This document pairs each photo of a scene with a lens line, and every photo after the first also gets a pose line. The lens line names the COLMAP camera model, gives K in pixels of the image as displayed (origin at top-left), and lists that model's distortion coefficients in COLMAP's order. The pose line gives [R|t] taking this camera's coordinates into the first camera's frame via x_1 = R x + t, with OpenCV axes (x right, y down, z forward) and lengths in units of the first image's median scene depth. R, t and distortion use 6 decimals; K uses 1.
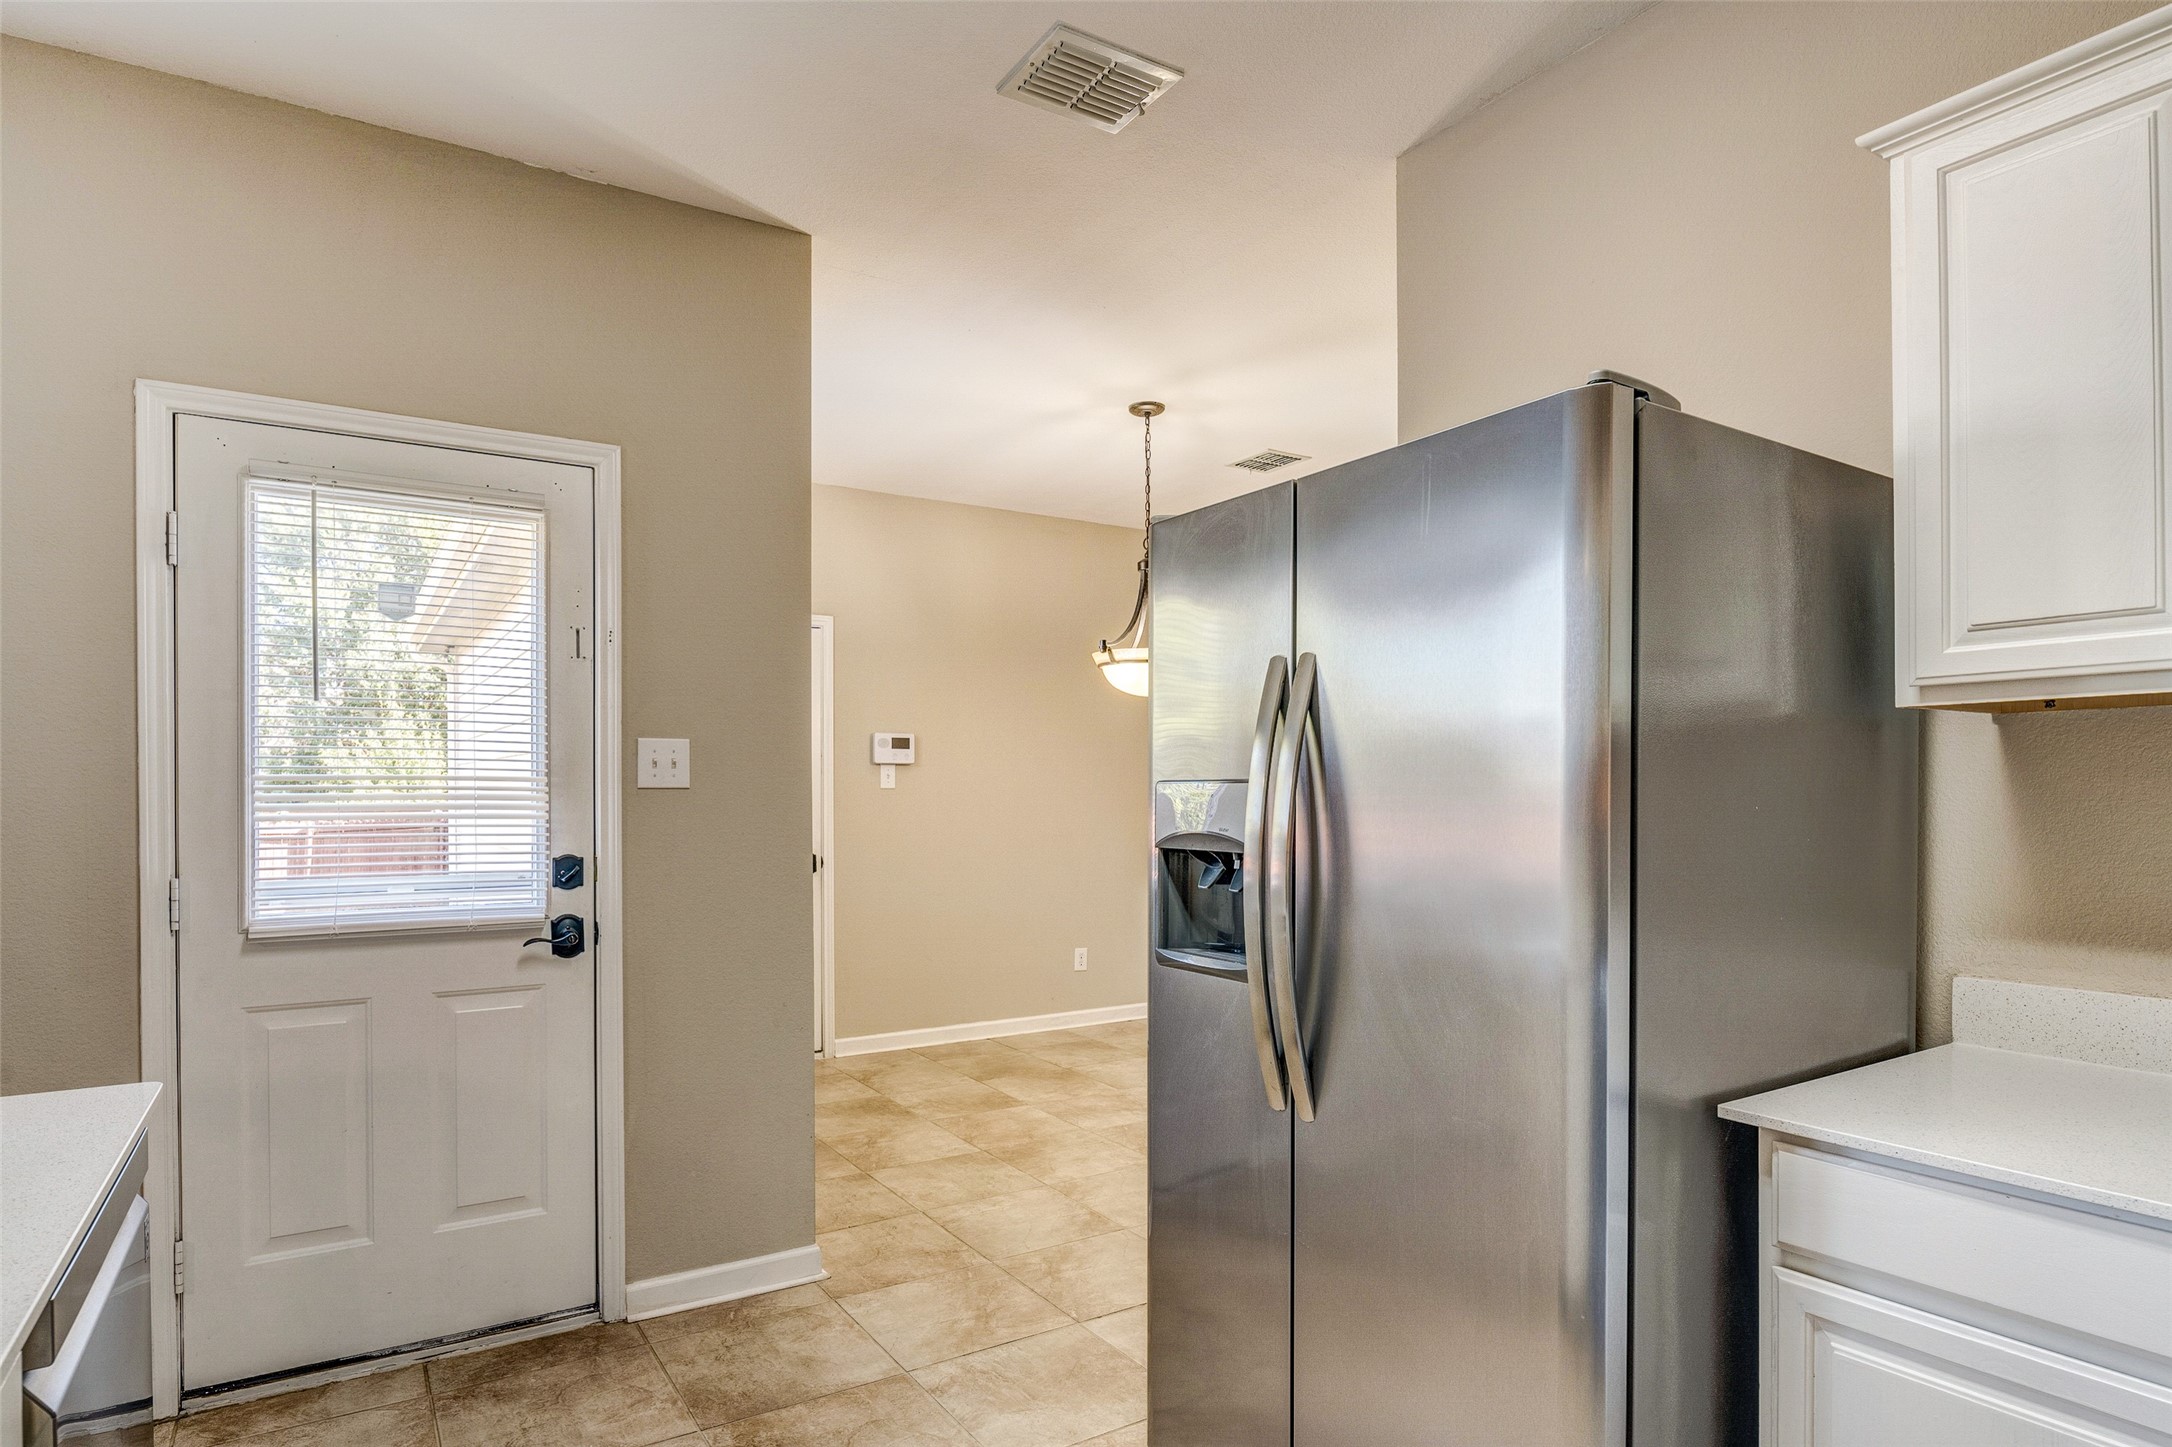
lens RADIAL K [[1185.1, 0, 1064.1], [0, 1185.1, 795.9], [0, 0, 1]] dist [-0.008543, -0.005123]
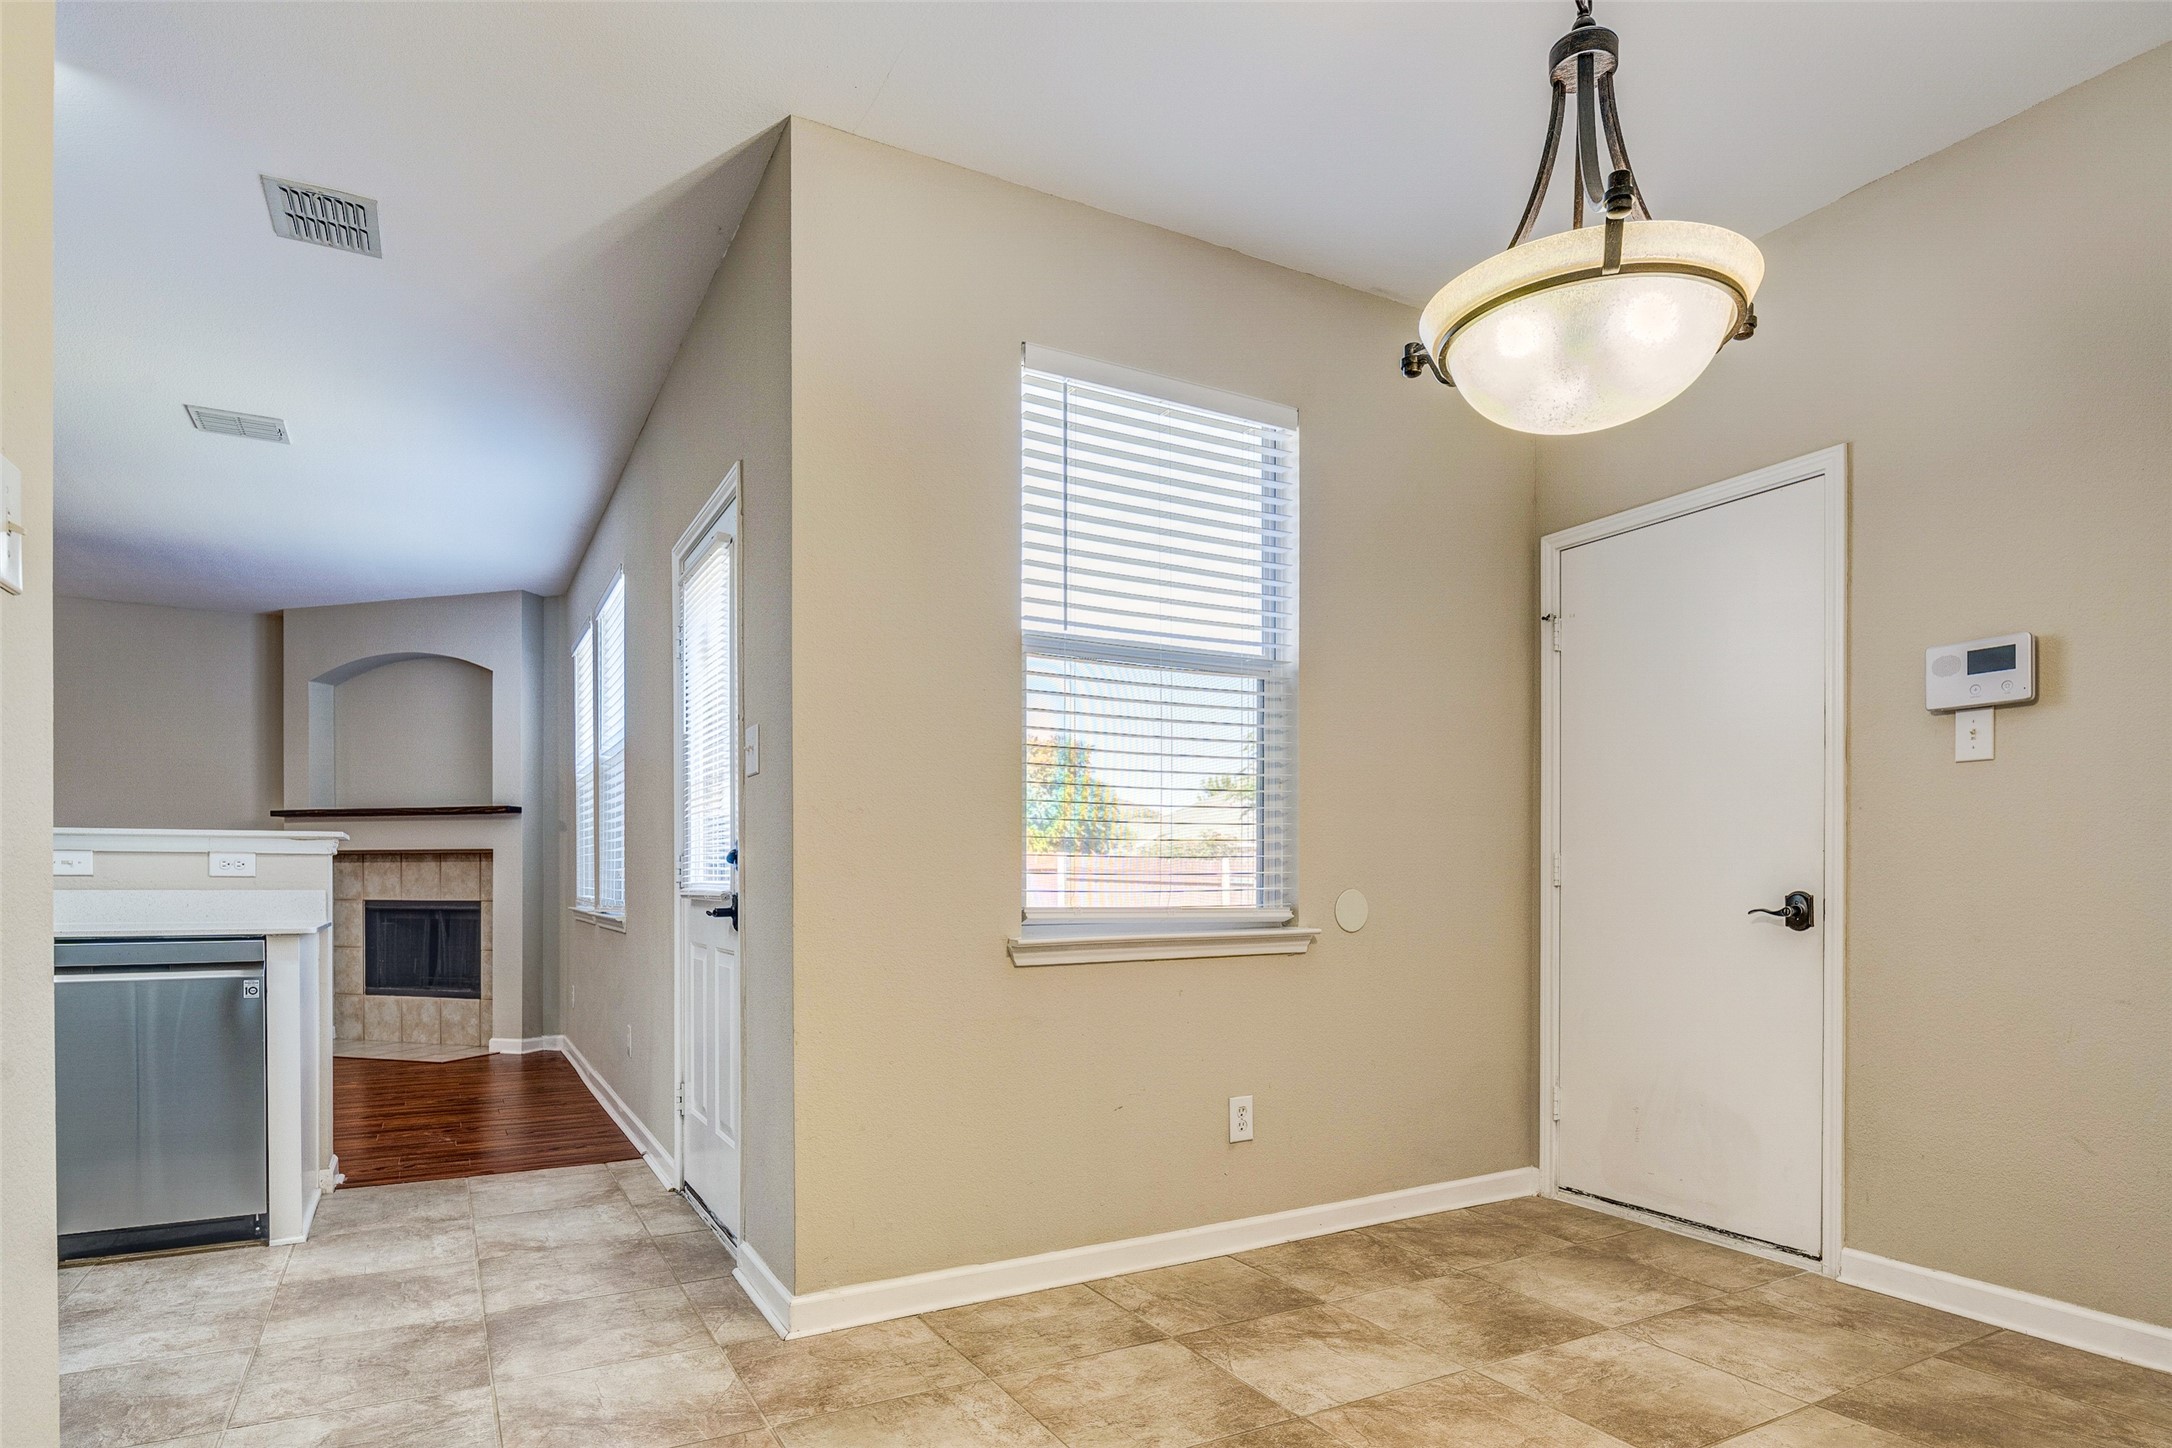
lens RADIAL K [[1185.1, 0, 1075.8], [0, 1185.1, 892.4], [0, 0, 1]] dist [-0.008543, -0.005123]
pose [[-0.051561, 0.011112, -0.998608, 0.402869], [-0.003444, 0.999930, 0.011305, 0.050245], [0.998664, 0.004022, -0.051519, 0.801062]]
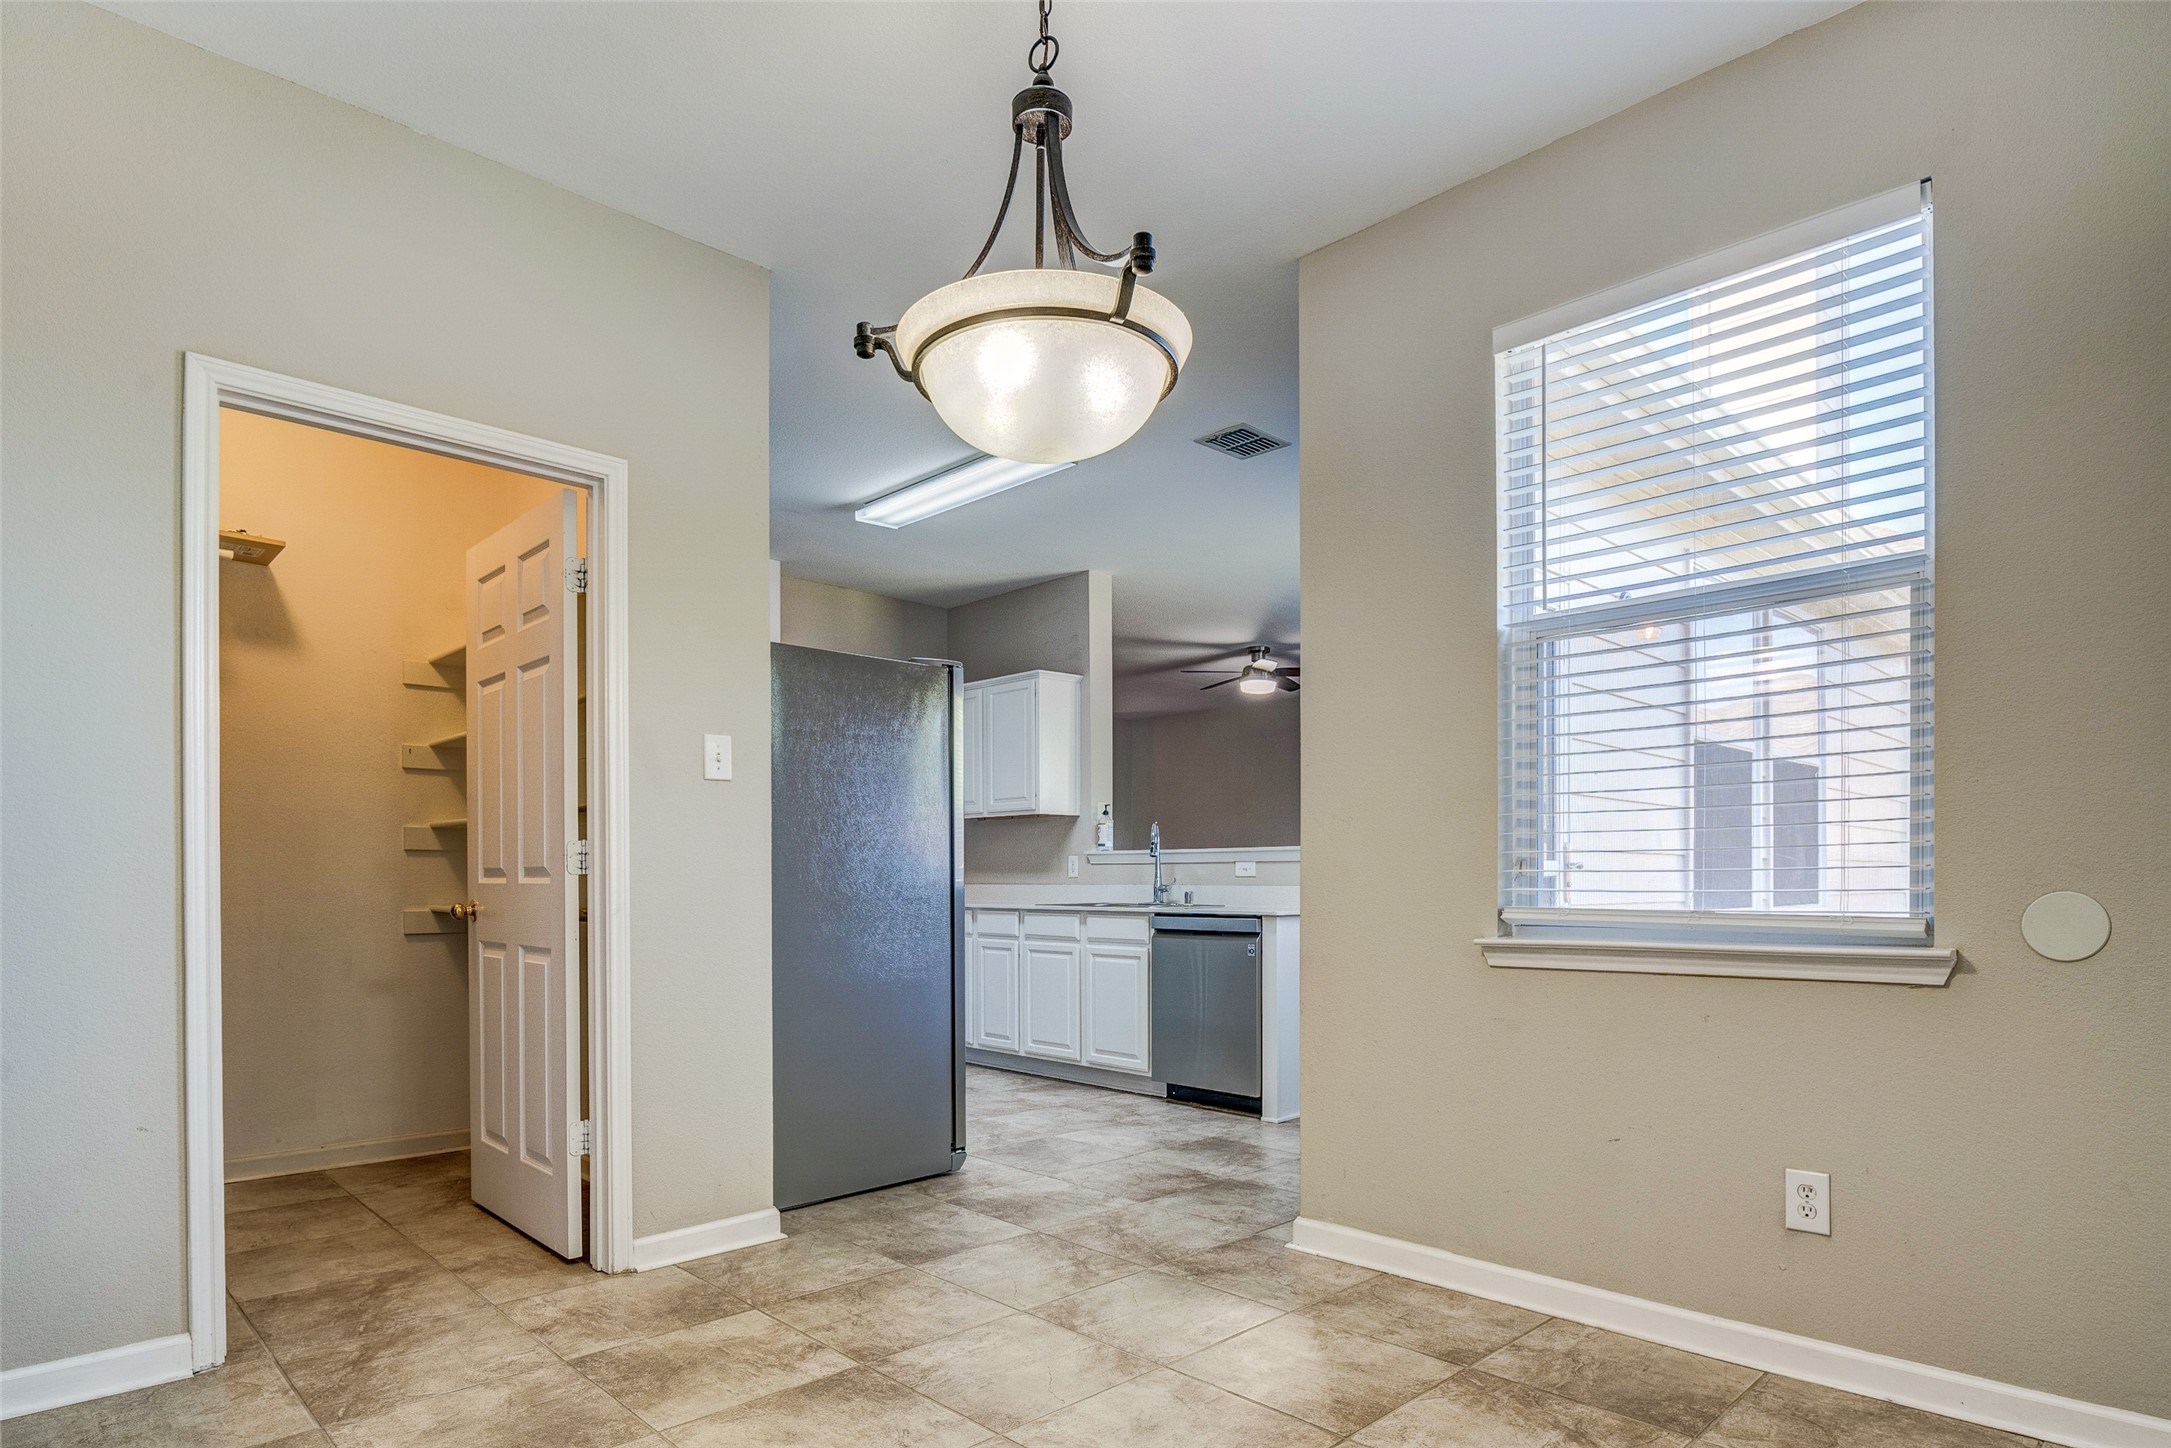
lens RADIAL K [[1184.5, 0, 1079.4], [0, 1184.5, 895.1], [0, 0, 1]] dist [-0.008543, -0.005123]
pose [[-0.976610, 0.006574, -0.214917, 0.131461], [0.003129, 0.999861, 0.016365, 0.048984], [0.214994, 0.015309, -0.976495, 1.273184]]
